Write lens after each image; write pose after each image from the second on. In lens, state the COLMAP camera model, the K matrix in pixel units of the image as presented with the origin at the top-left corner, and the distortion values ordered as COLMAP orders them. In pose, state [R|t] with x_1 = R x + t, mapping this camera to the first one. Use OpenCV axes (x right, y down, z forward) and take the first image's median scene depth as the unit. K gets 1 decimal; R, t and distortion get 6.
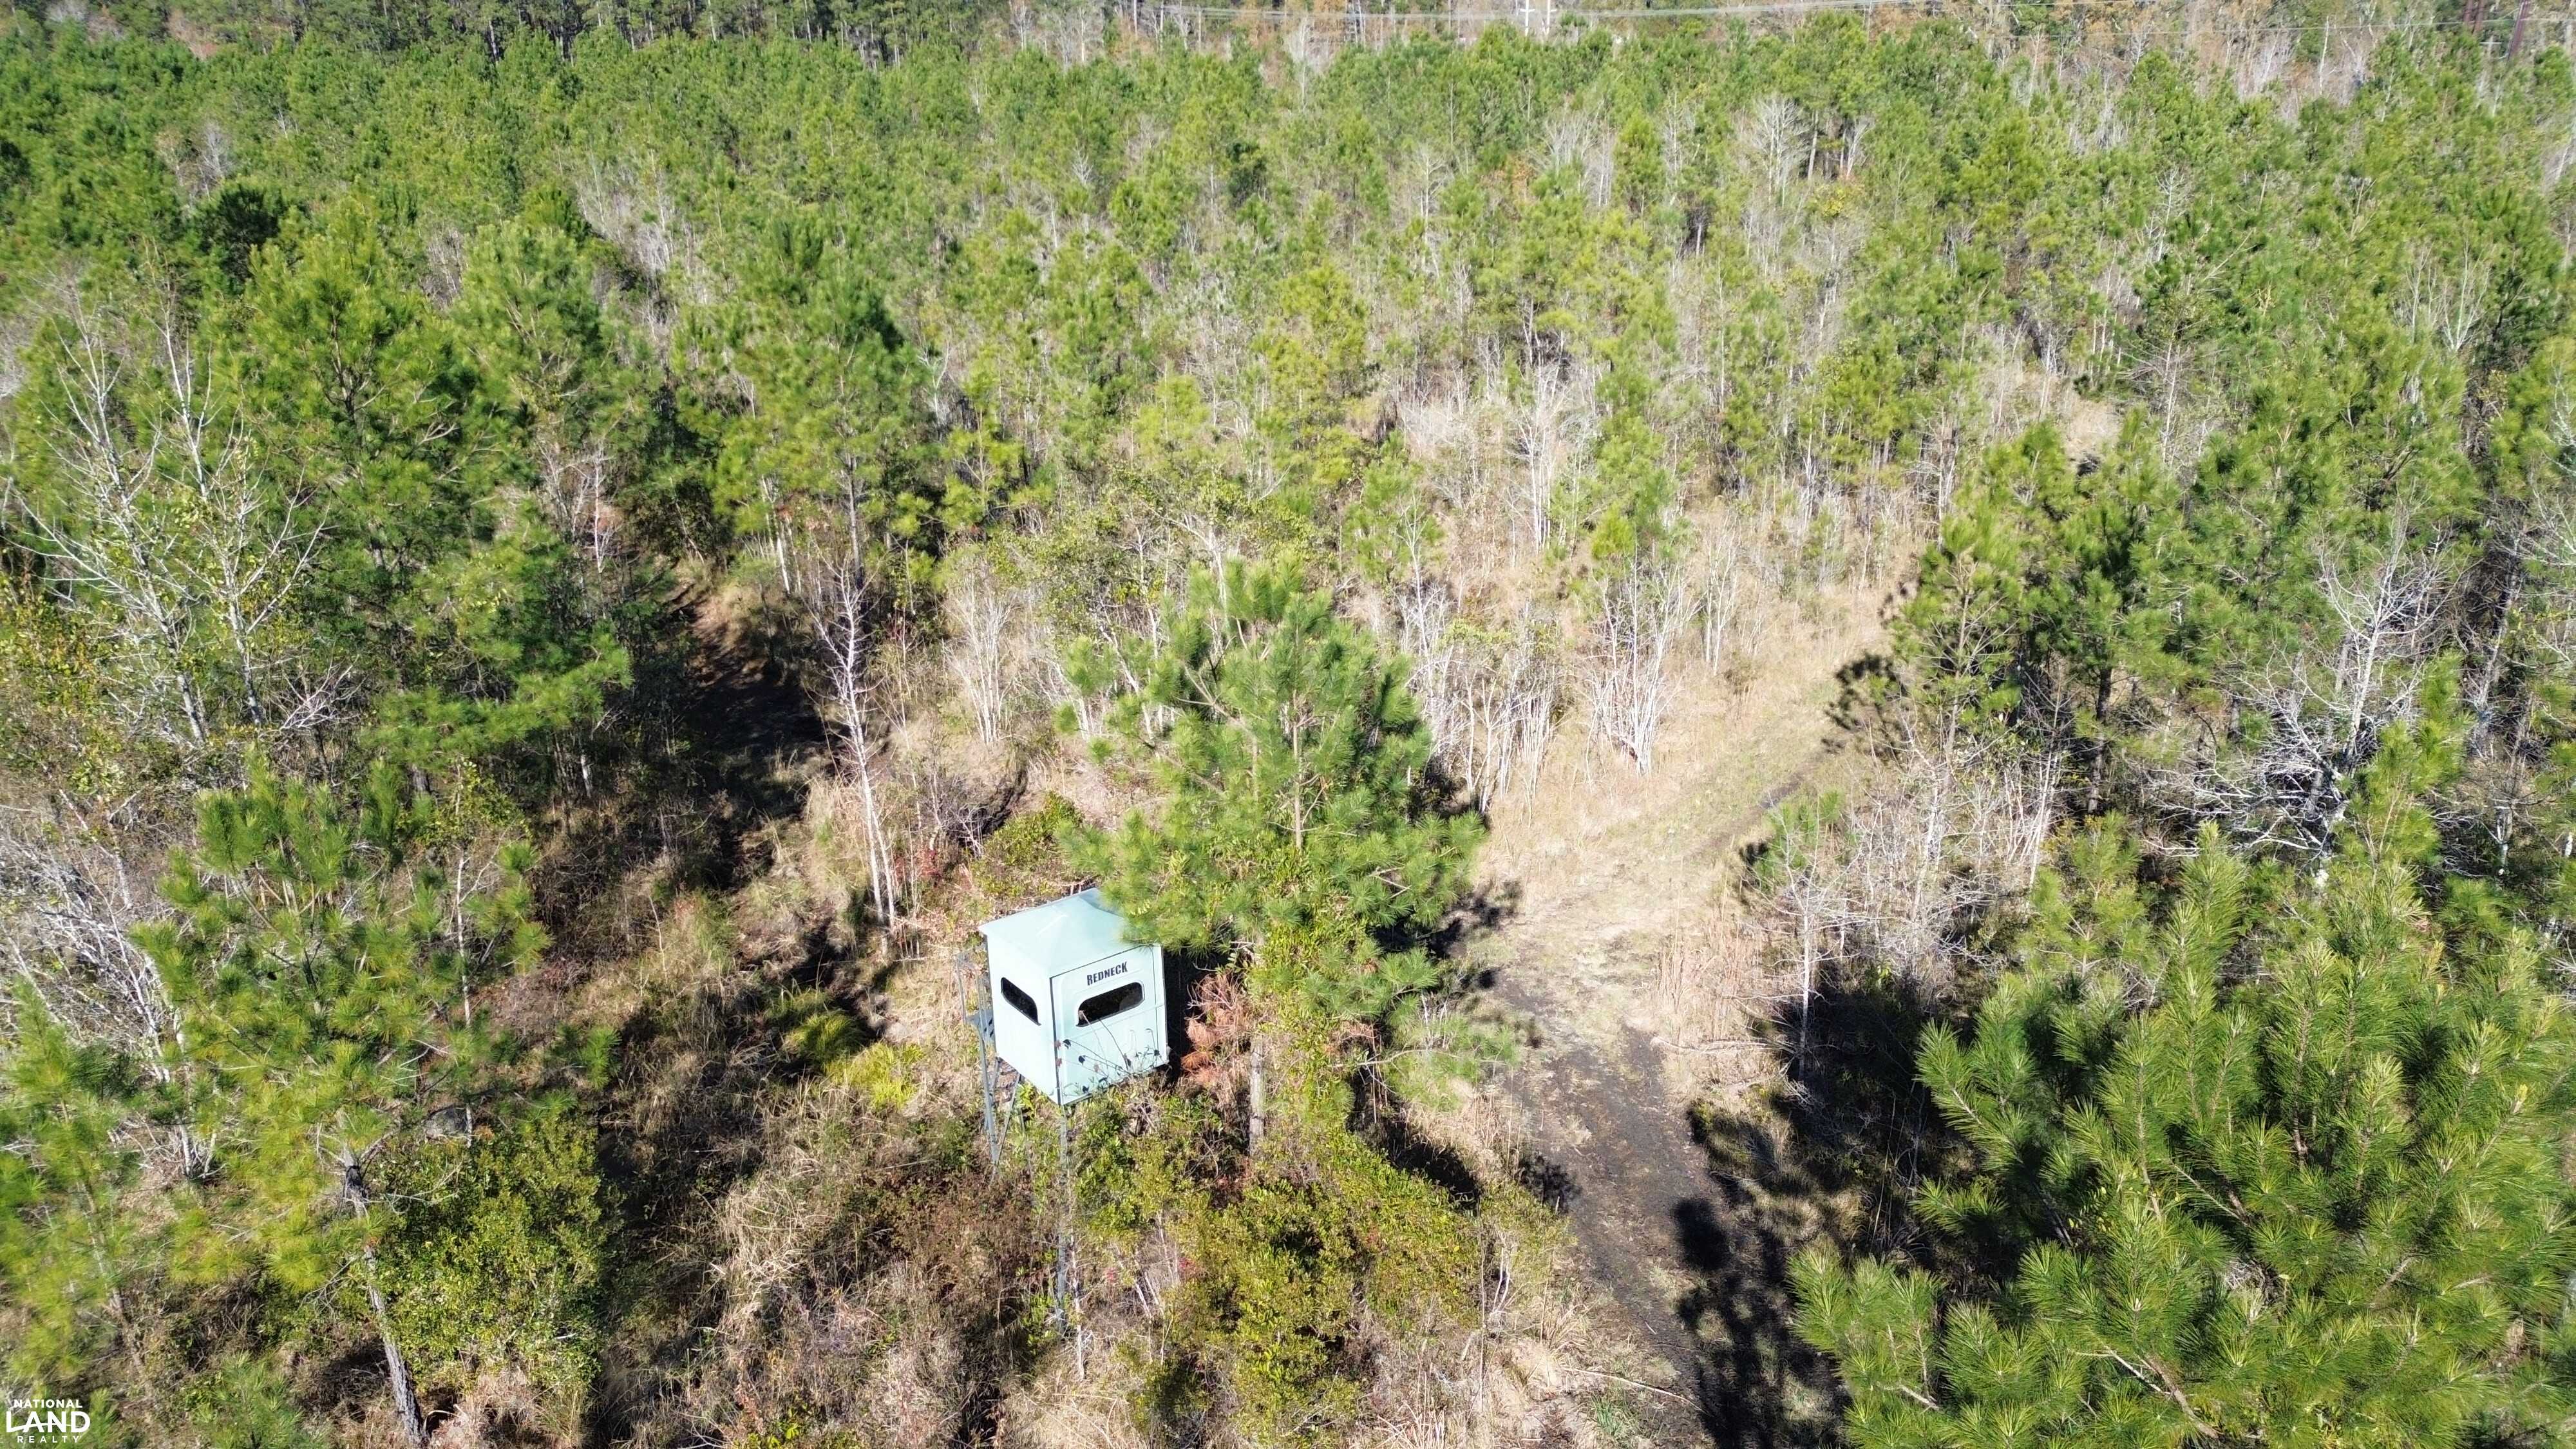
lens RADIAL K [[1862.8, 0, 1288.0], [0, 1862.8, 724.5], [0, 0, 1]] dist [0.107616, -0.072862]
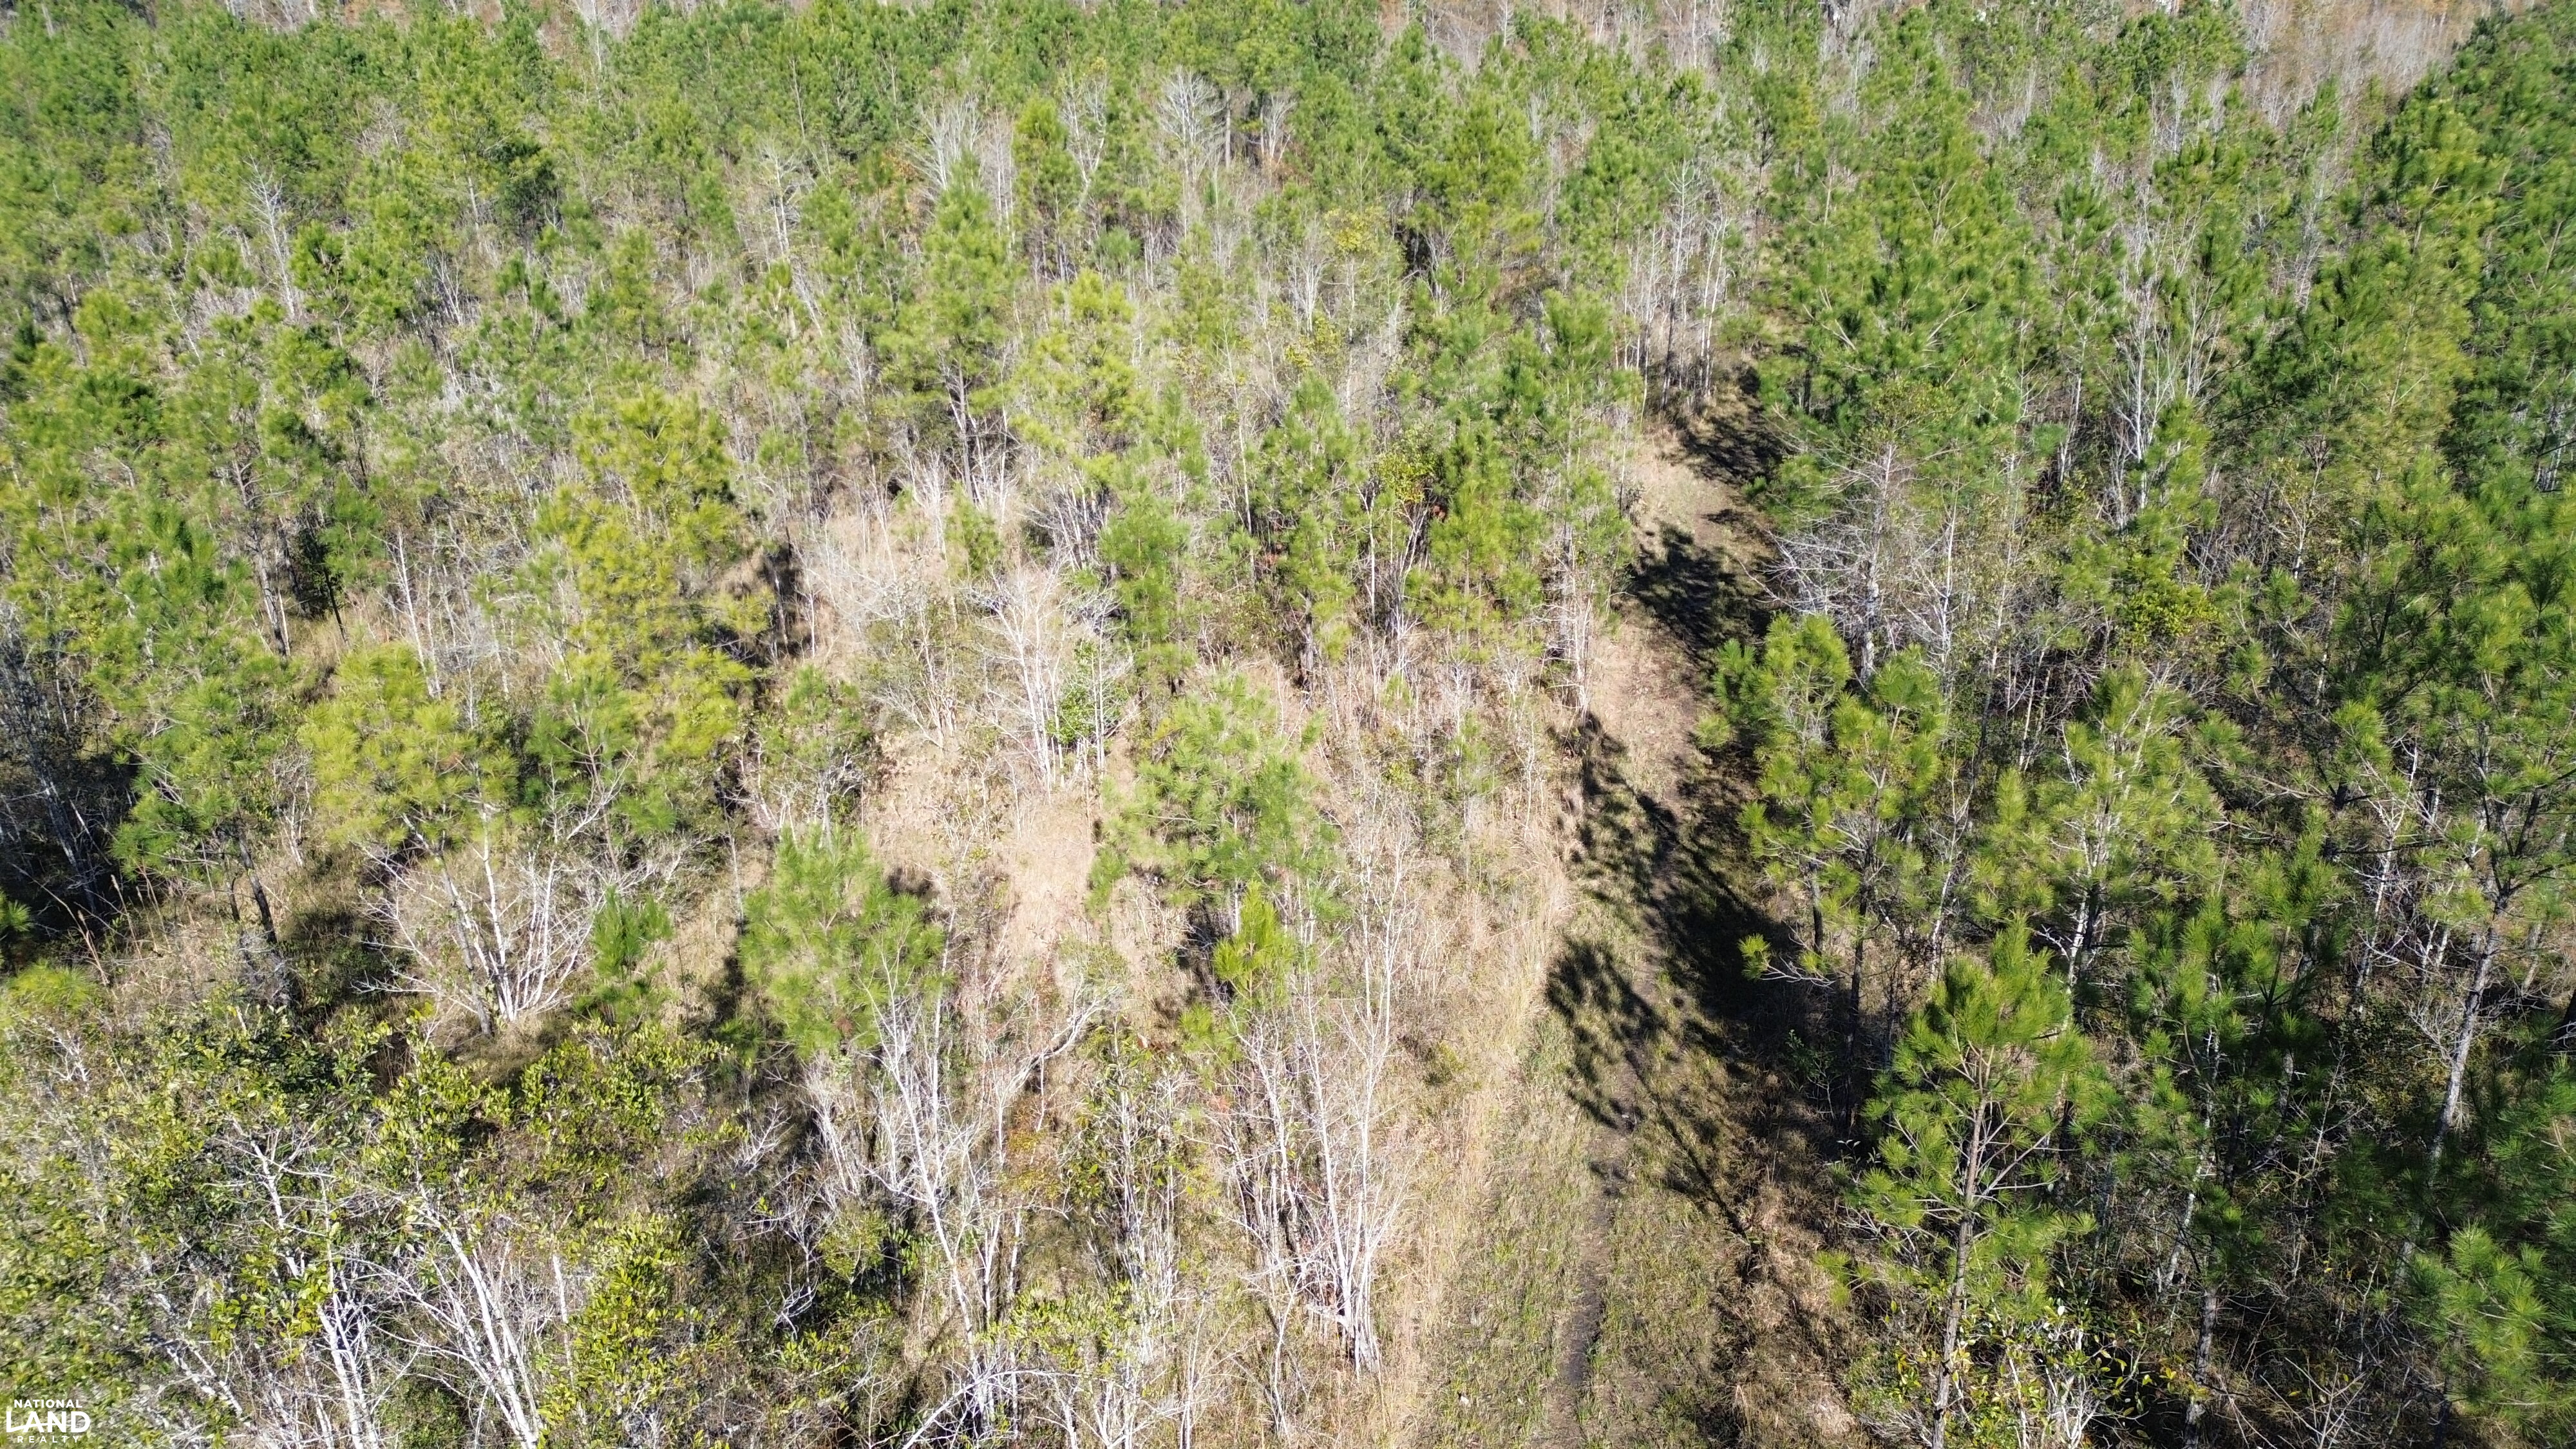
lens RADIAL K [[1862.8, 0, 1288.0], [0, 1862.8, 724.5], [0, 0, 1]] dist [0.107616, -0.072862]
pose [[0.945852, -0.129768, 0.297530, 0.011163], [0.123361, 0.991543, 0.040296, -0.073481], [-0.300243, -0.001411, 0.953862, 0.187410]]
